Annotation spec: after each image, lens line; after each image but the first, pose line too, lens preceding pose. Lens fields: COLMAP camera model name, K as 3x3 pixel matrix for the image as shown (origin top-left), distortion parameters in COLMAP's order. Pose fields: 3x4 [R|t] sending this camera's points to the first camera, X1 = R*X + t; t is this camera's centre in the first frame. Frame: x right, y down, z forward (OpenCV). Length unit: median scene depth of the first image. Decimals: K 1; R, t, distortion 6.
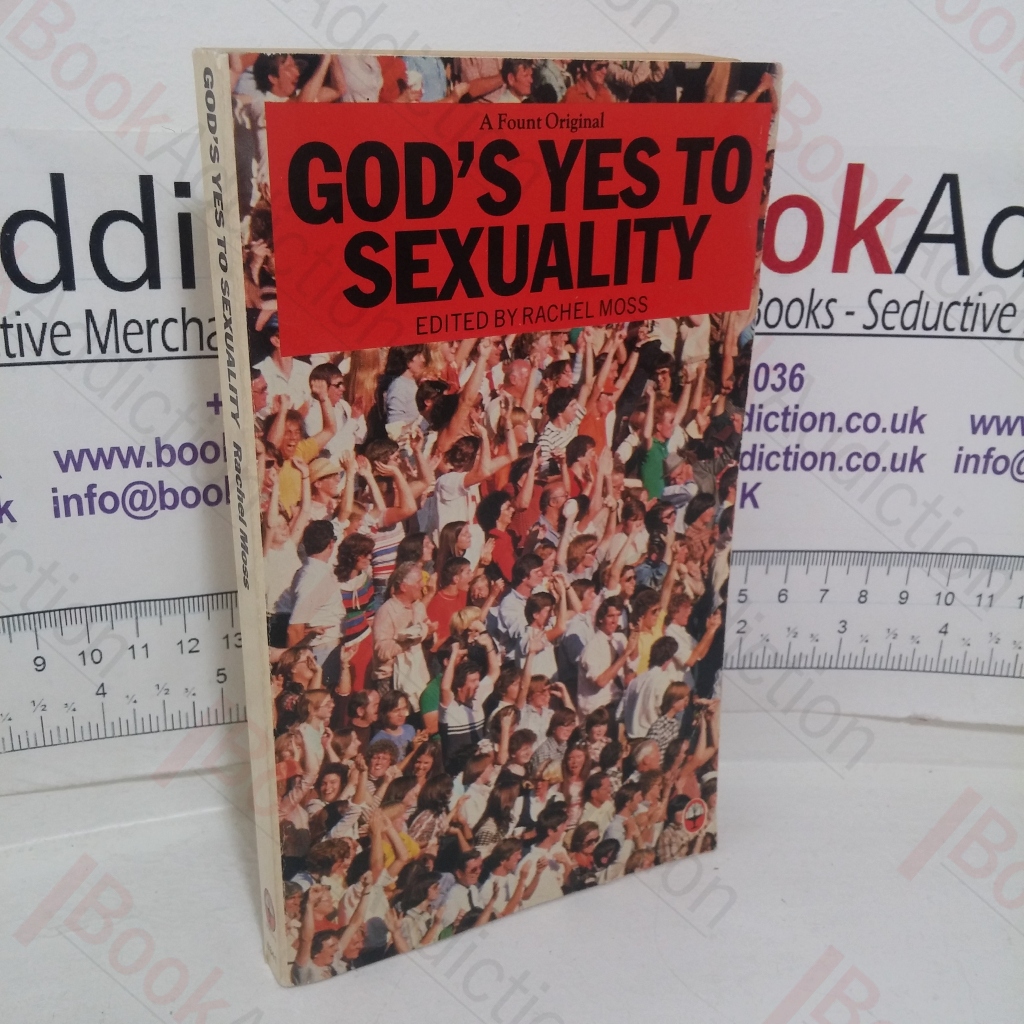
lens RADIAL K [[1184.9, 0, 512.0], [0, 1184.9, 512.0], [0, 0, 1]] dist [0.023007, -0.029747]
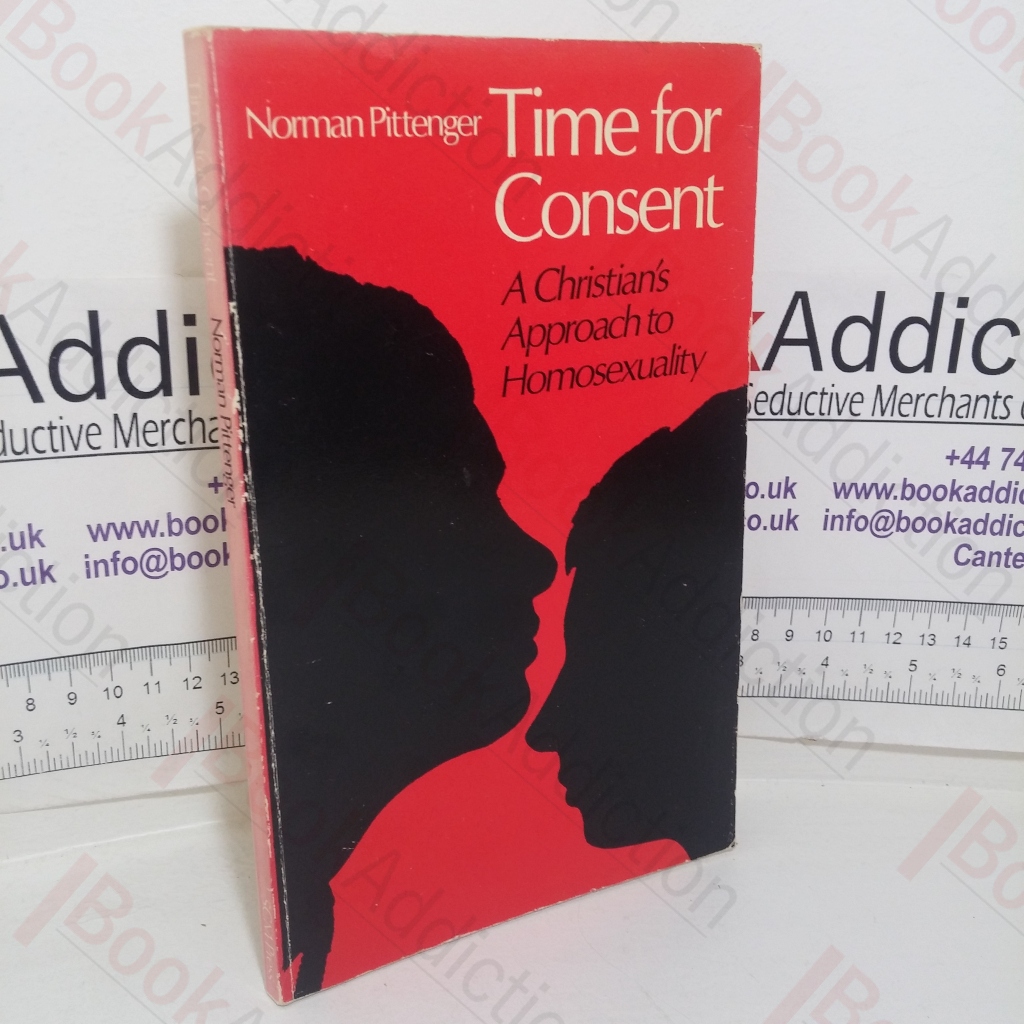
lens RADIAL K [[1204.5, 0, 497.8], [0, 1204.5, 511.6], [0, 0, 1]] dist [0.035310, -0.059103]
pose [[0.999846, -0.016750, -0.005250, 0.052929], [0.016435, 0.998336, -0.055276, 0.011656], [0.006167, 0.055181, 0.998457, -0.260035]]
